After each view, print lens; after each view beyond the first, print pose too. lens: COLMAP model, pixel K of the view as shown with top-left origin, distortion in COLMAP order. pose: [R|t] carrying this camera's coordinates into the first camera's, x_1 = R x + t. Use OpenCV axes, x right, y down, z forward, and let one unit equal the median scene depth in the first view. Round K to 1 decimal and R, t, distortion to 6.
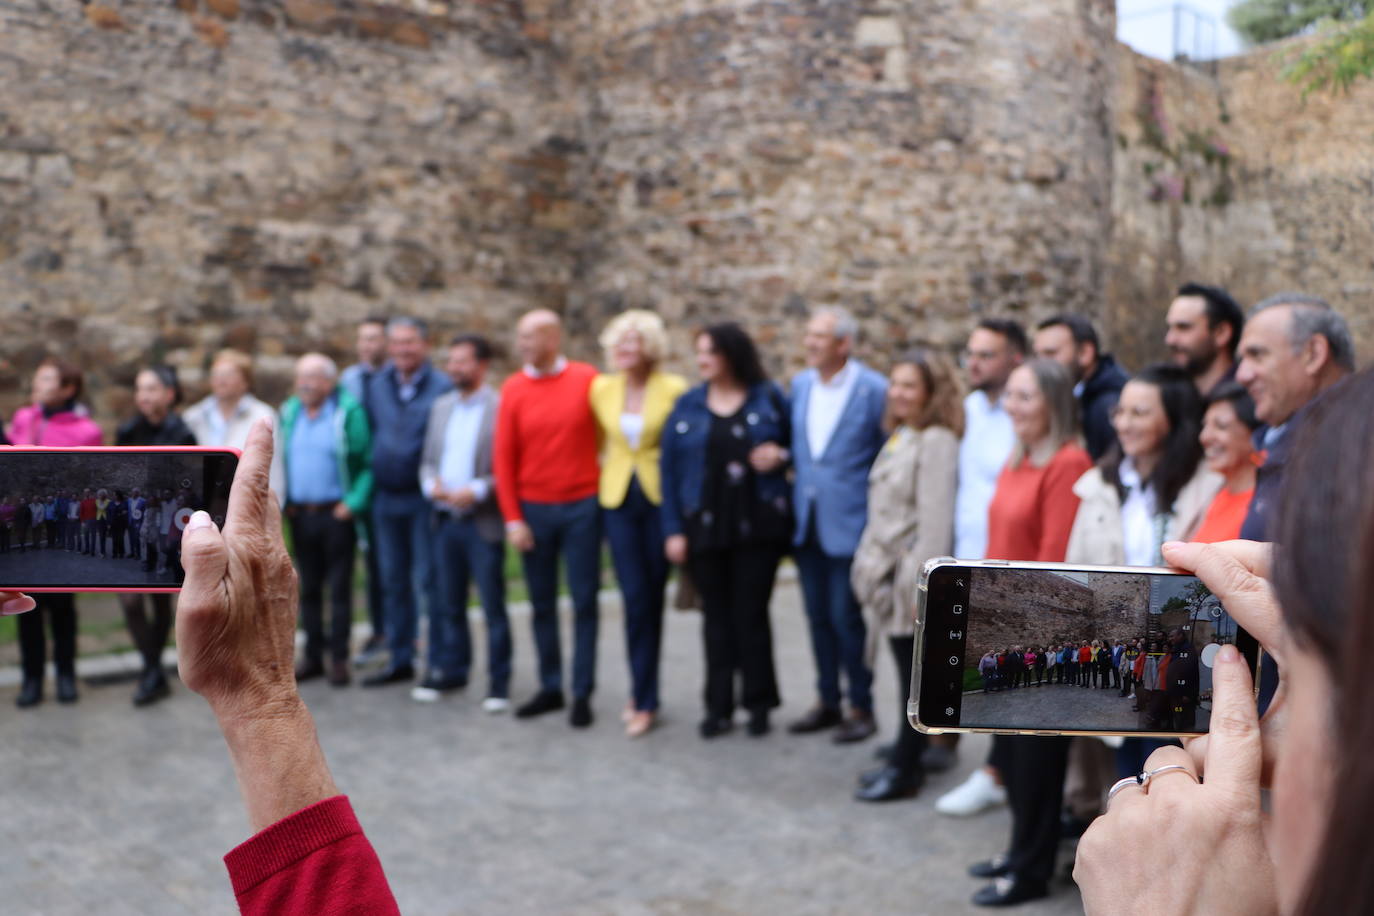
lens RADIAL K [[1216.5, 0, 630.0], [0, 1216.5, 474.7], [0, 0, 1]] dist [-0.161469, 0.117663]
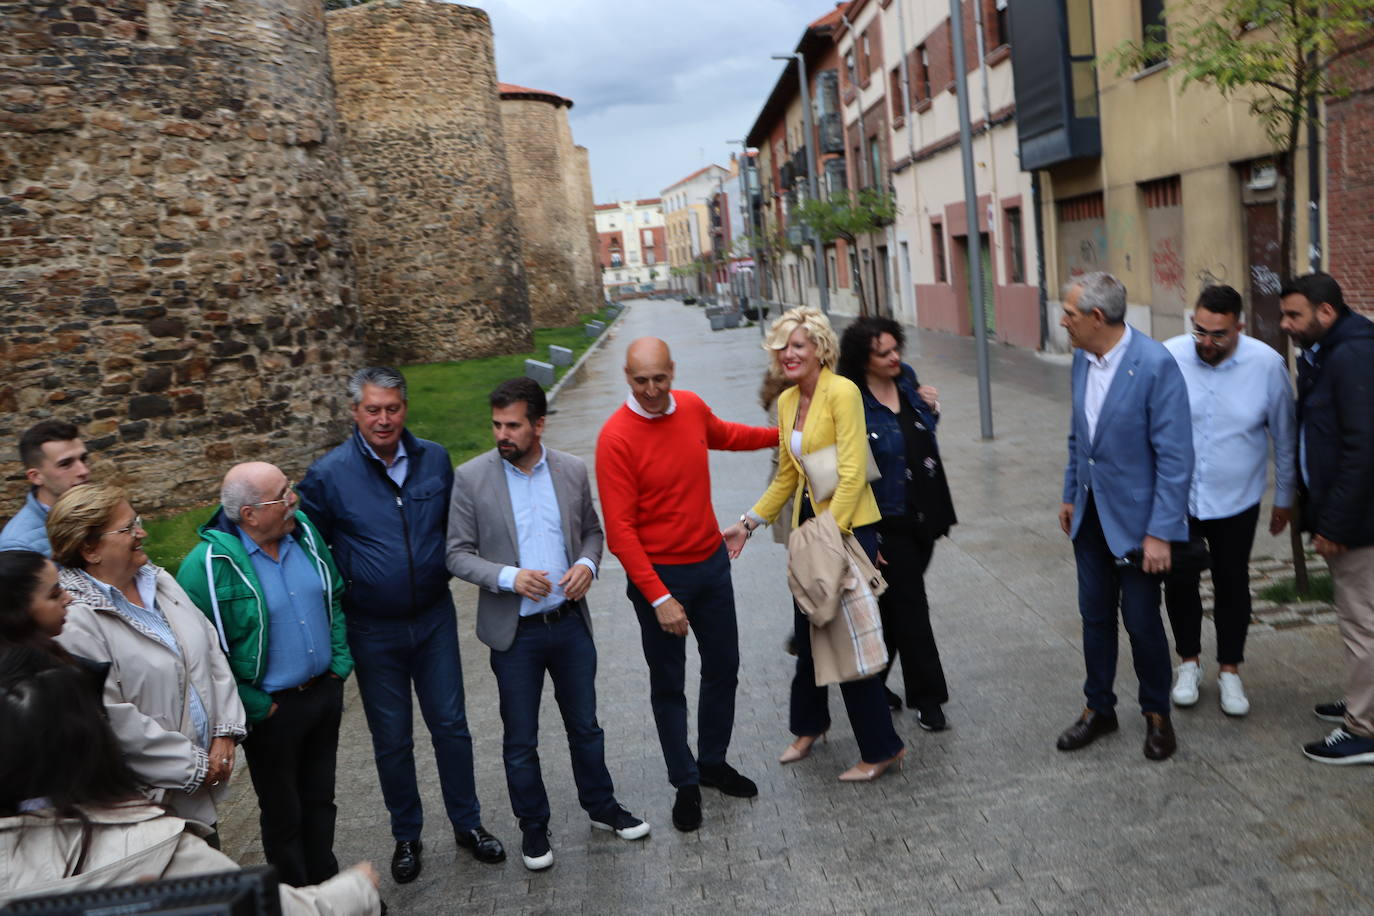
lens RADIAL K [[1130.9, 0, 702.9], [0, 1130.9, 474.6], [0, 0, 1]] dist [-0.176197, 0.142881]
pose [[0.613022, -0.226473, 0.756911, -0.210491], [0.185634, 0.972503, 0.140635, -0.048446], [-0.767948, 0.054296, 0.638207, 0.180688]]
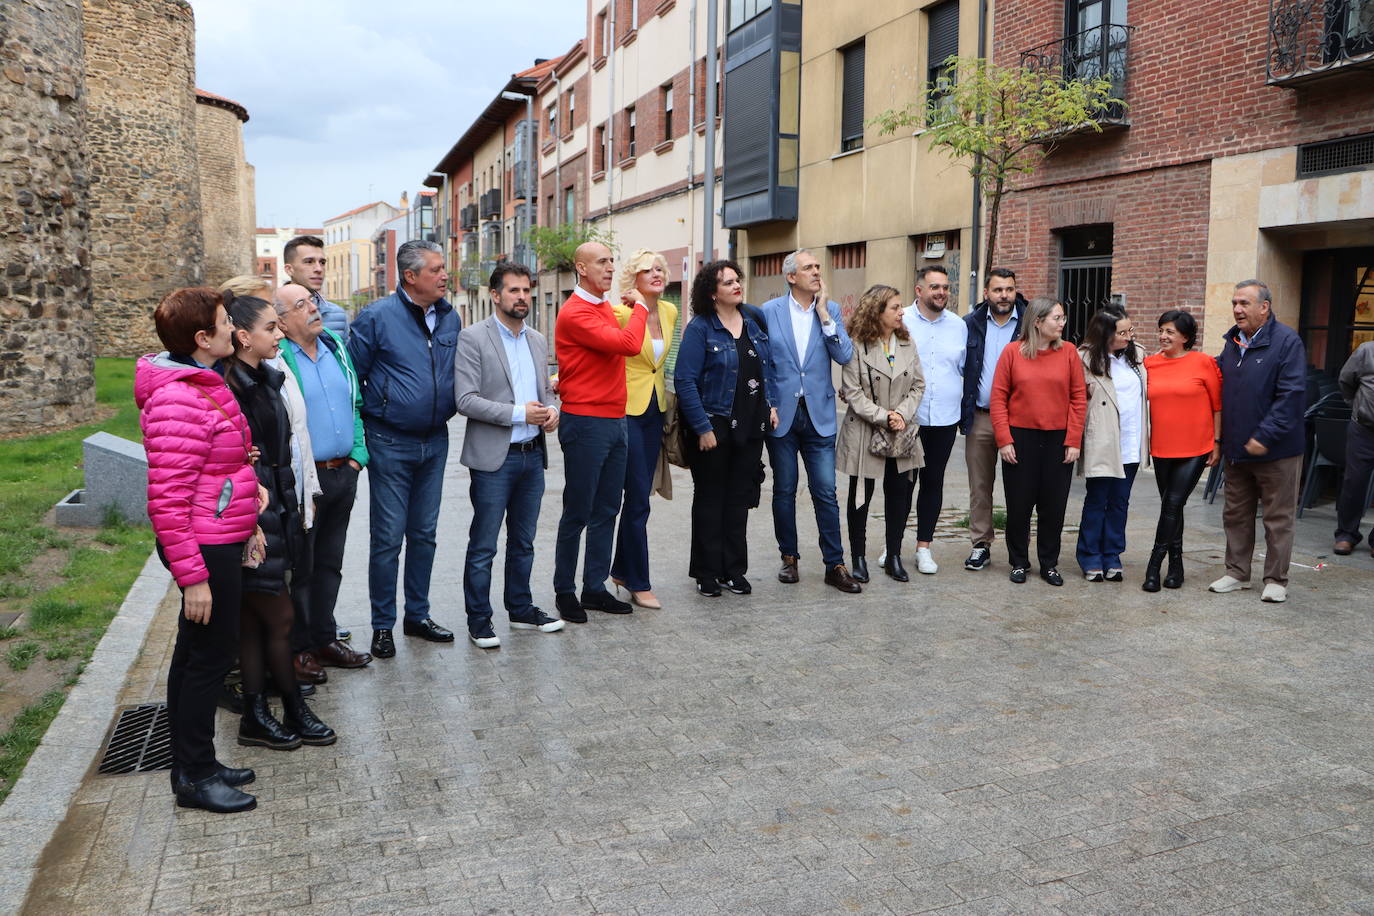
lens RADIAL K [[1130.9, 0, 694.8], [0, 1130.9, 488.9], [0, 0, 1]] dist [-0.176197, 0.142881]
pose [[0.356549, -0.158468, 0.920739, -0.340828], [0.070994, 0.987256, 0.142424, -0.019196], [-0.931575, 0.014586, 0.363255, 0.197953]]
